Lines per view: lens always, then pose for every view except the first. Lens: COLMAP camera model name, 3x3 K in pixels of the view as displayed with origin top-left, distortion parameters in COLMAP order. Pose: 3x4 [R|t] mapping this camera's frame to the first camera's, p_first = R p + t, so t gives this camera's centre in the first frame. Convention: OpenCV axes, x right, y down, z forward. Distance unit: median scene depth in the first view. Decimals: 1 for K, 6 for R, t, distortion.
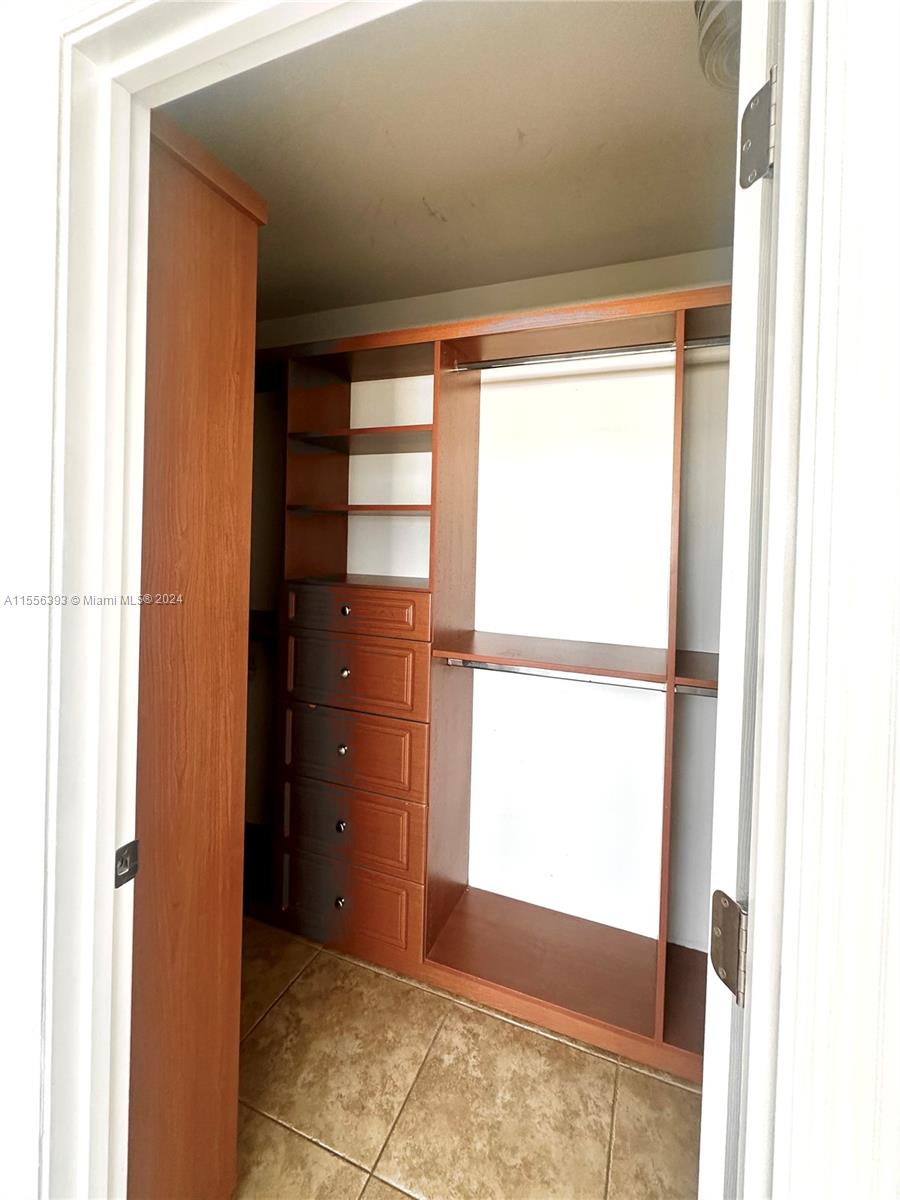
lens RADIAL K [[479.1, 0, 450.1], [0, 479.1, 598.3], [0, 0, 1]] dist [-0.002610, 0.000251]
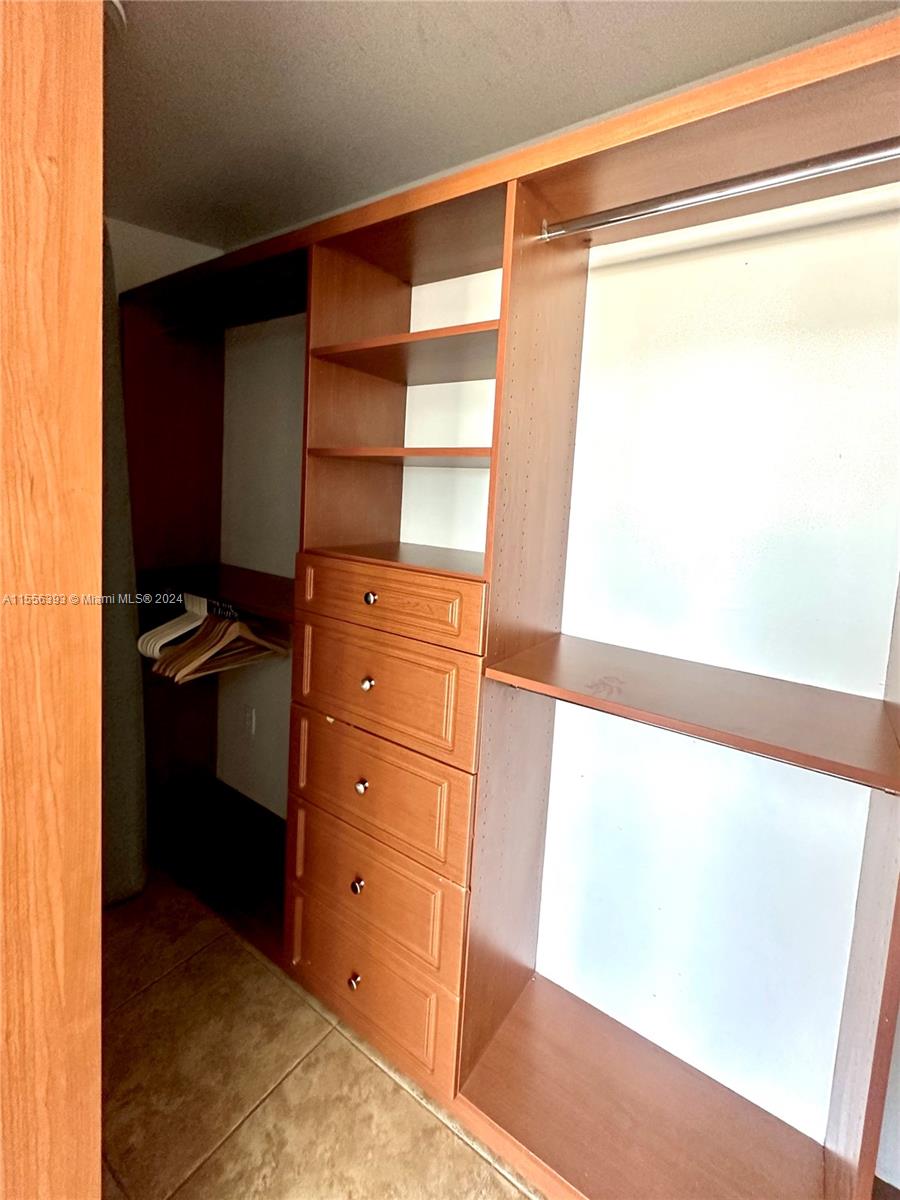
lens RADIAL K [[531.8, 0, 449.9], [0, 531.8, 572.8], [0, 0, 1]] dist [-0.001445, -0.000043]
pose [[0.979120, 0.059002, -0.194530, 0.045657], [-0.056617, 0.998237, 0.017800, -0.030248], [0.195238, -0.006414, 0.980735, 0.241551]]
